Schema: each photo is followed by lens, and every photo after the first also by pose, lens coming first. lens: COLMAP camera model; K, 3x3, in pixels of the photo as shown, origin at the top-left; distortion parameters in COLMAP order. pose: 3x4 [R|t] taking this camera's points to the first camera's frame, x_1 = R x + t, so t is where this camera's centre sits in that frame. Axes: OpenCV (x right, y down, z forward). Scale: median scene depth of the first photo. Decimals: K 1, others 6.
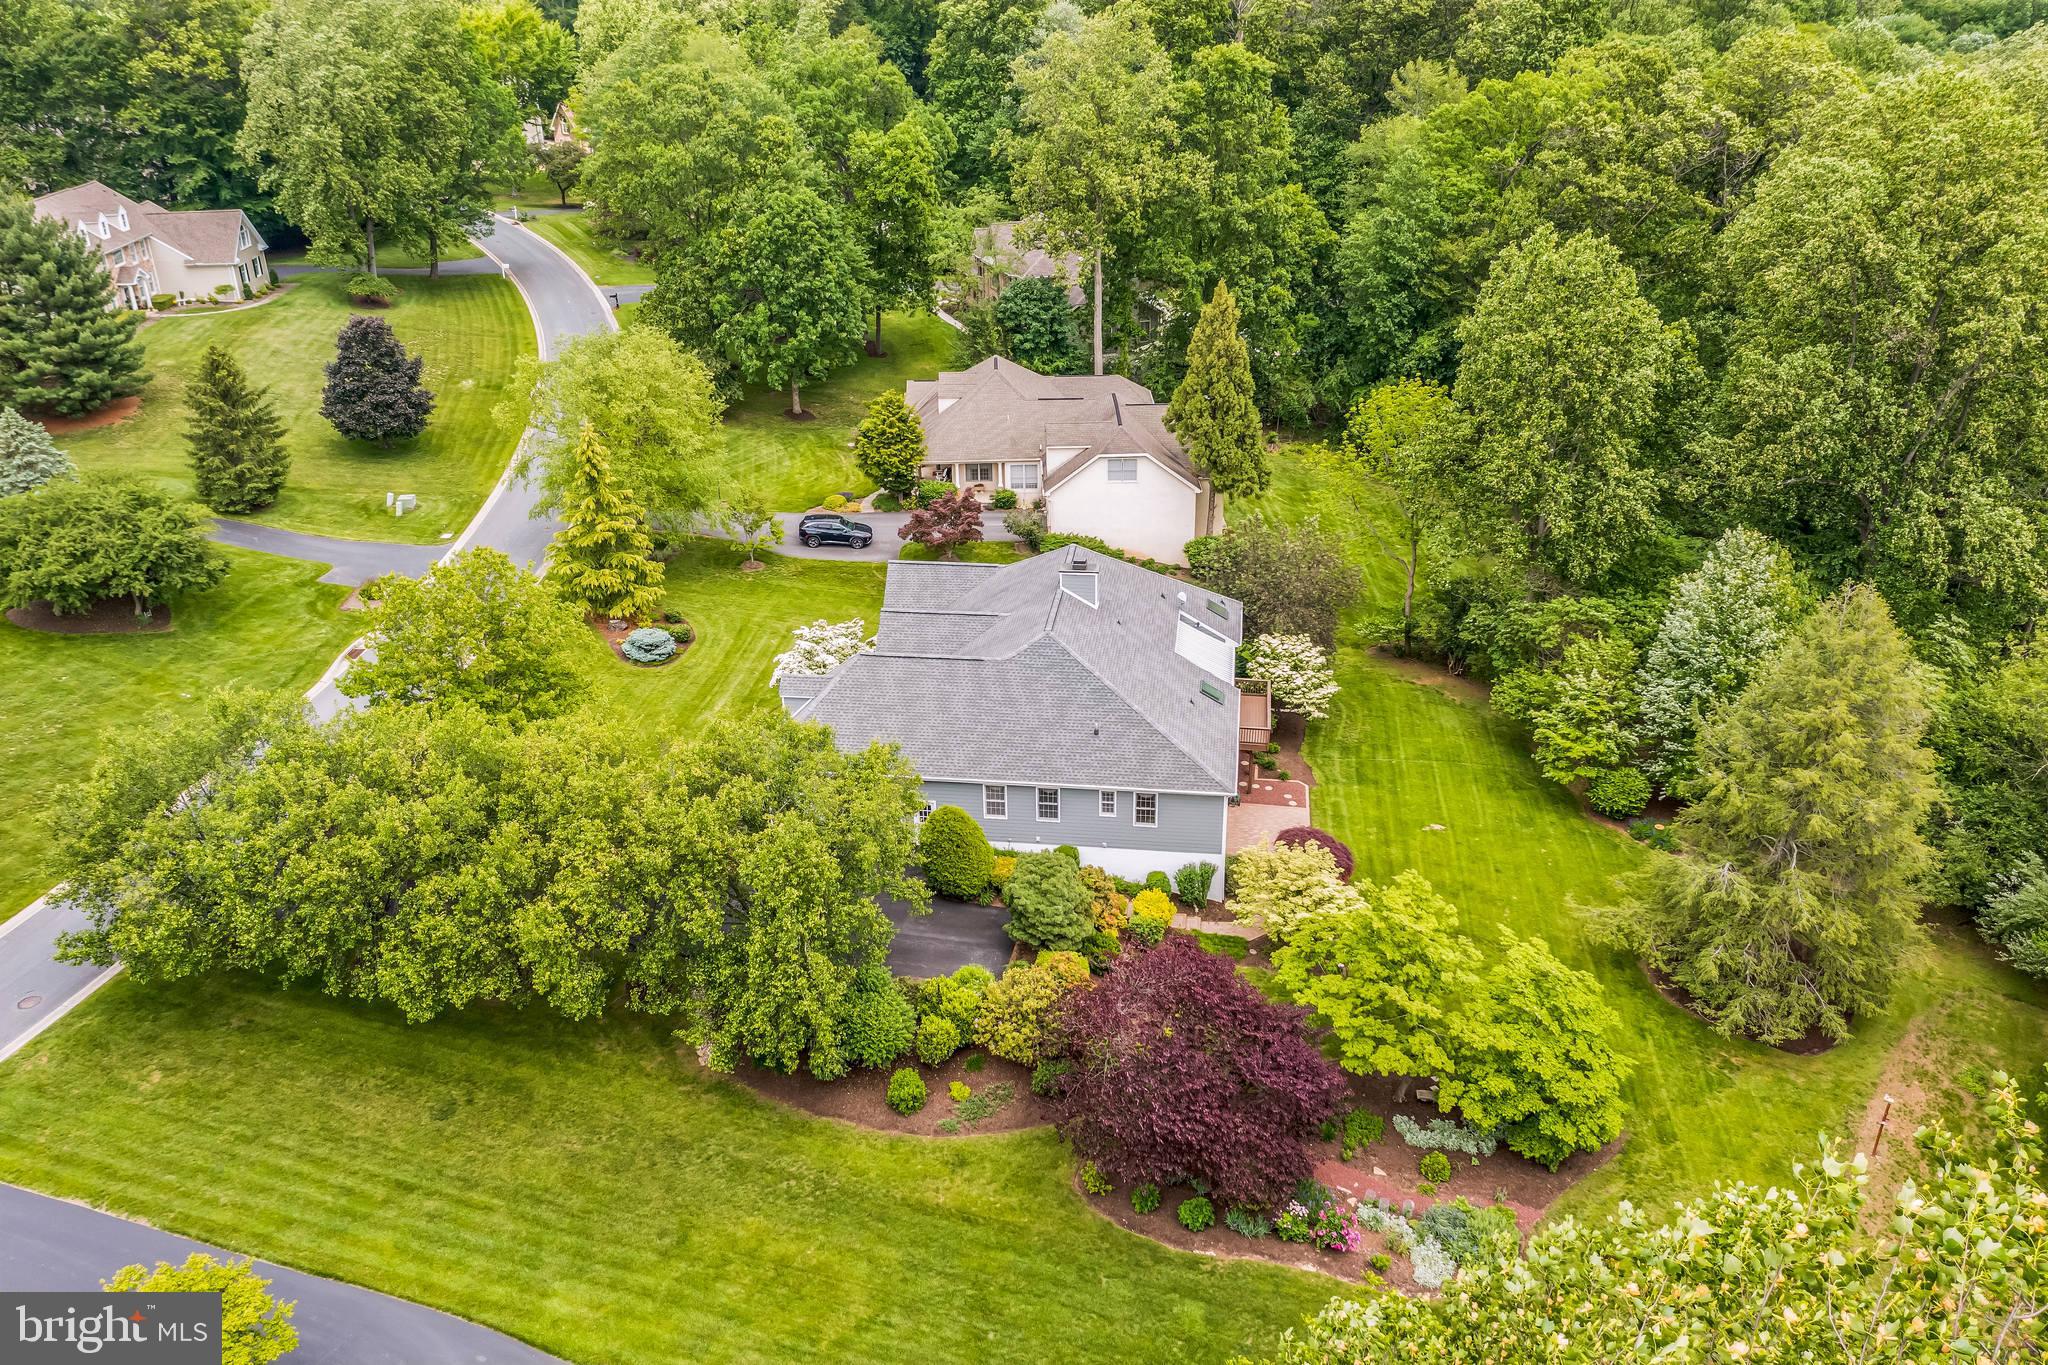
lens RADIAL K [[1611.9, 0, 1017.0], [0, 1611.9, 679.5], [0, 0, 1]] dist [-0.014981, -0.006266]
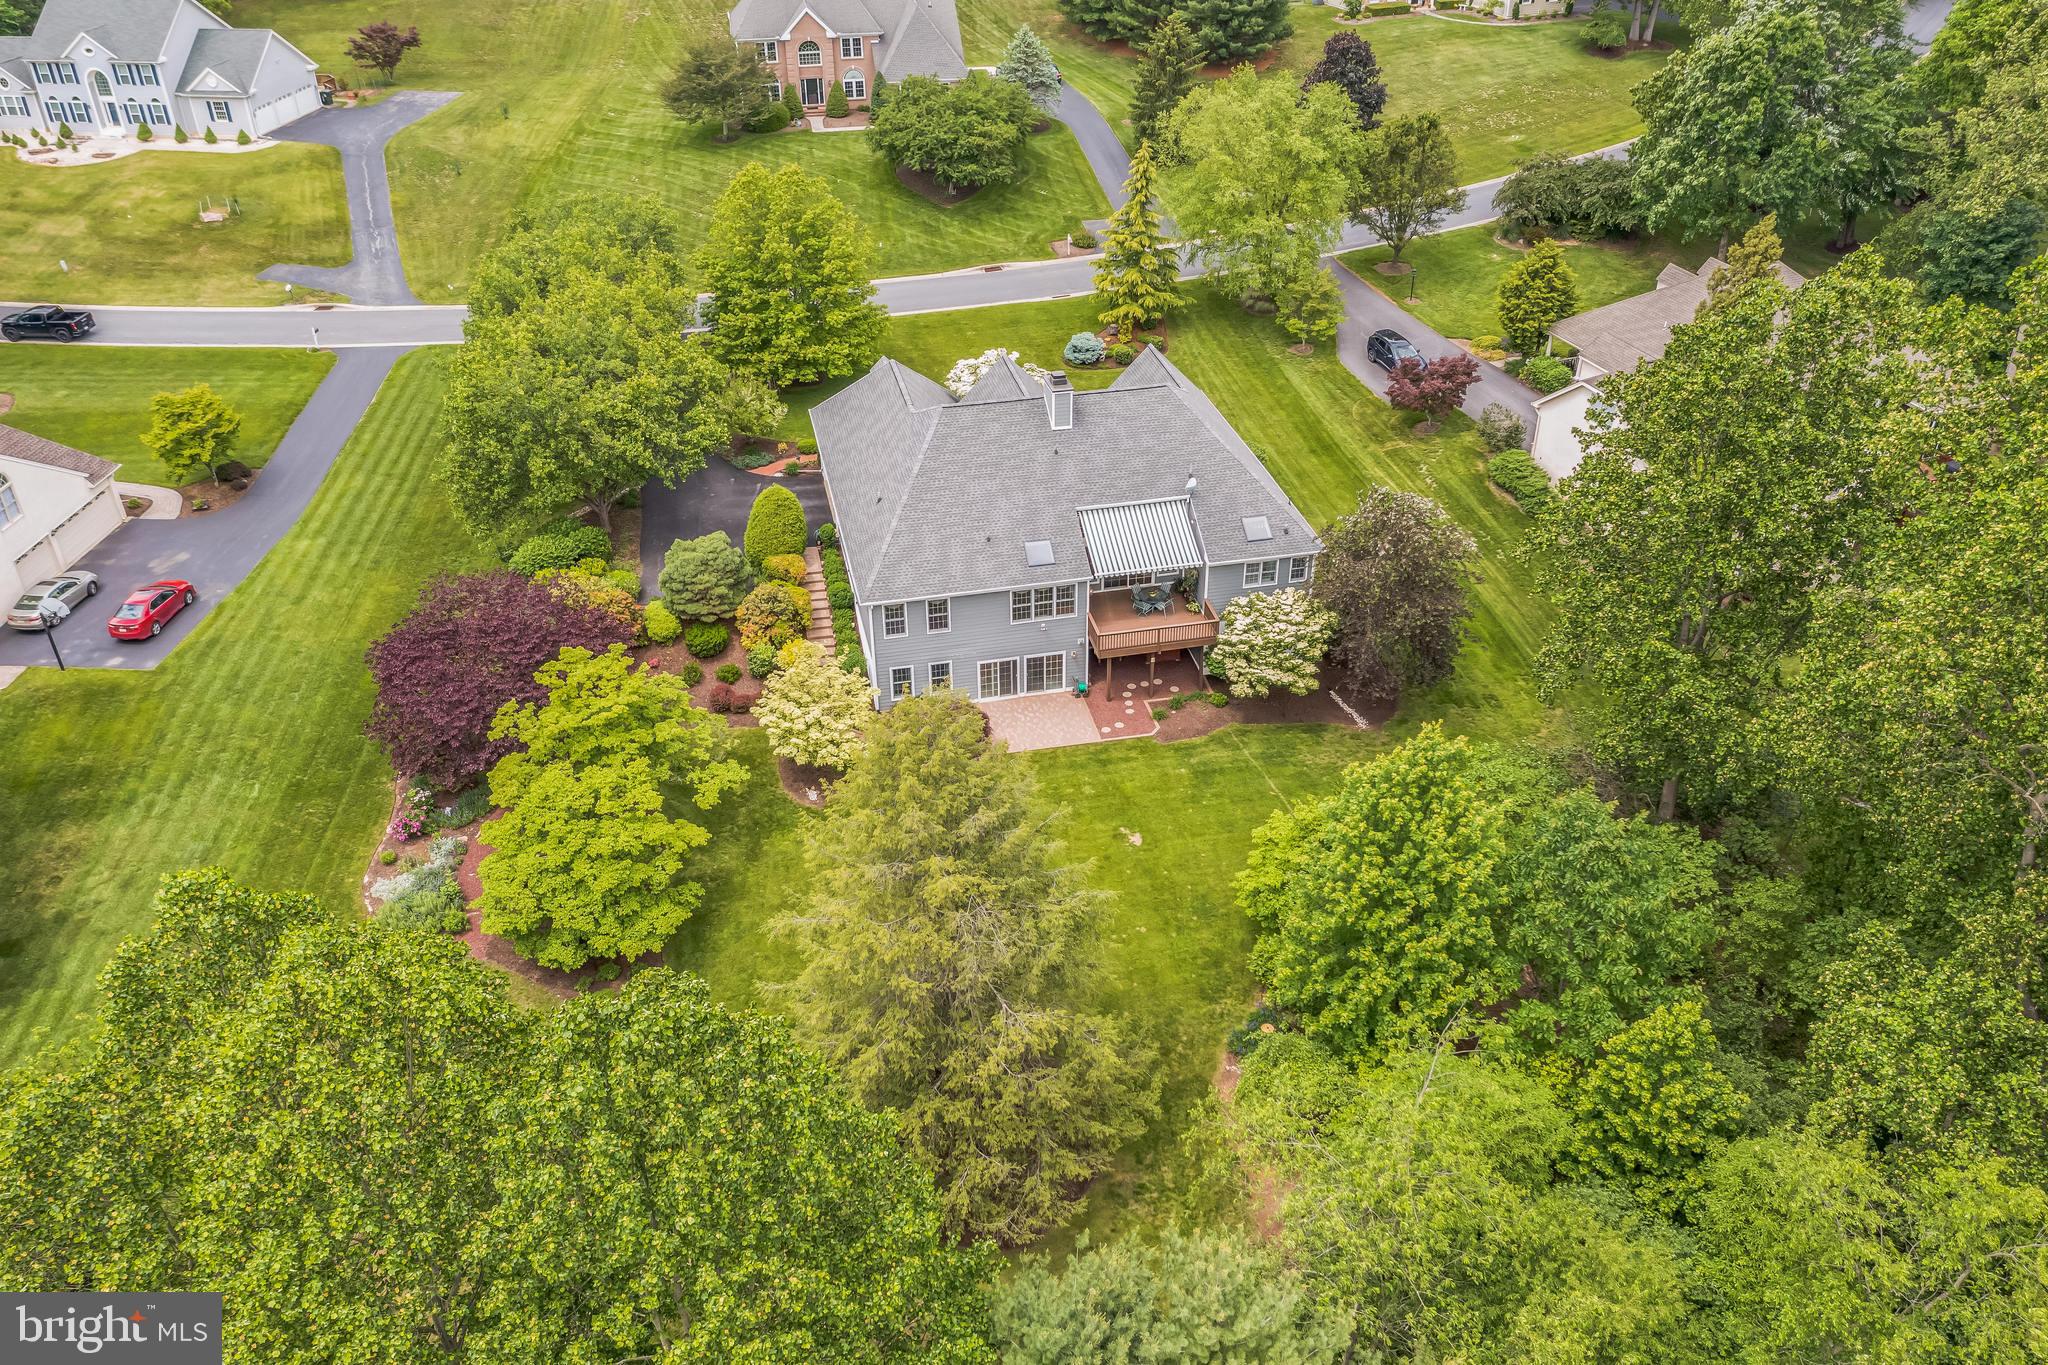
lens RADIAL K [[1611.9, 0, 1017.0], [0, 1611.9, 679.5], [0, 0, 1]] dist [-0.014981, -0.006266]
pose [[0.339873, 0.522077, -0.782254, 0.656866], [-0.400922, 0.832834, 0.381641, -0.209328], [0.850734, 0.183913, 0.492370, 0.404351]]
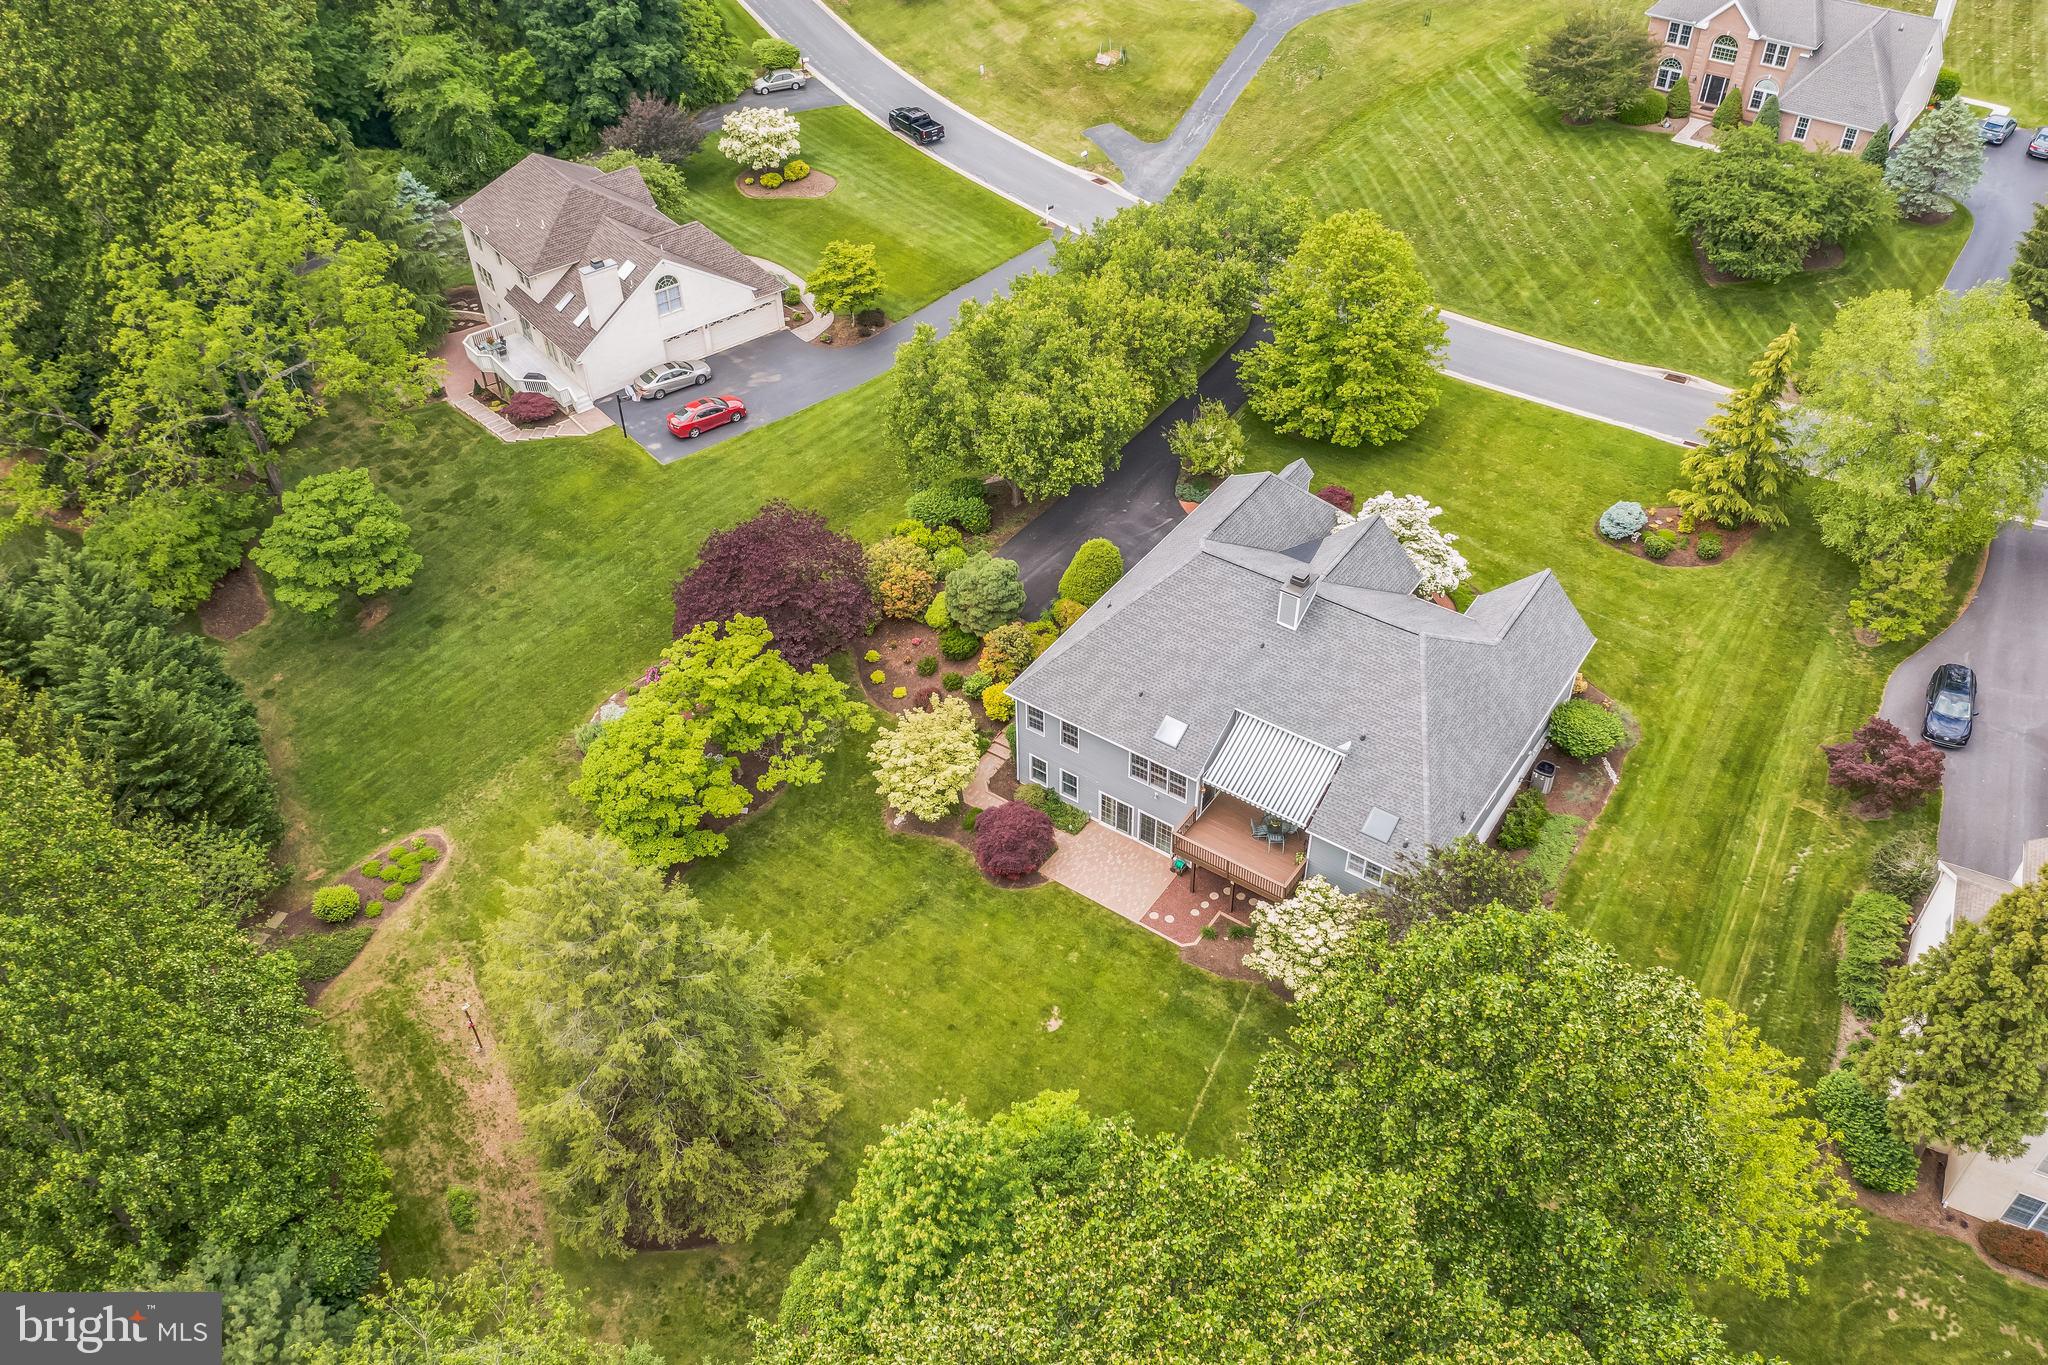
lens RADIAL K [[1611.9, 0, 1017.0], [0, 1611.9, 679.5], [0, 0, 1]] dist [-0.014981, -0.006266]
pose [[-0.460154, 0.606439, -0.648453, 0.556959], [-0.360481, 0.539845, 0.760671, -0.511148], [0.811364, 0.583781, -0.029802, 0.697576]]
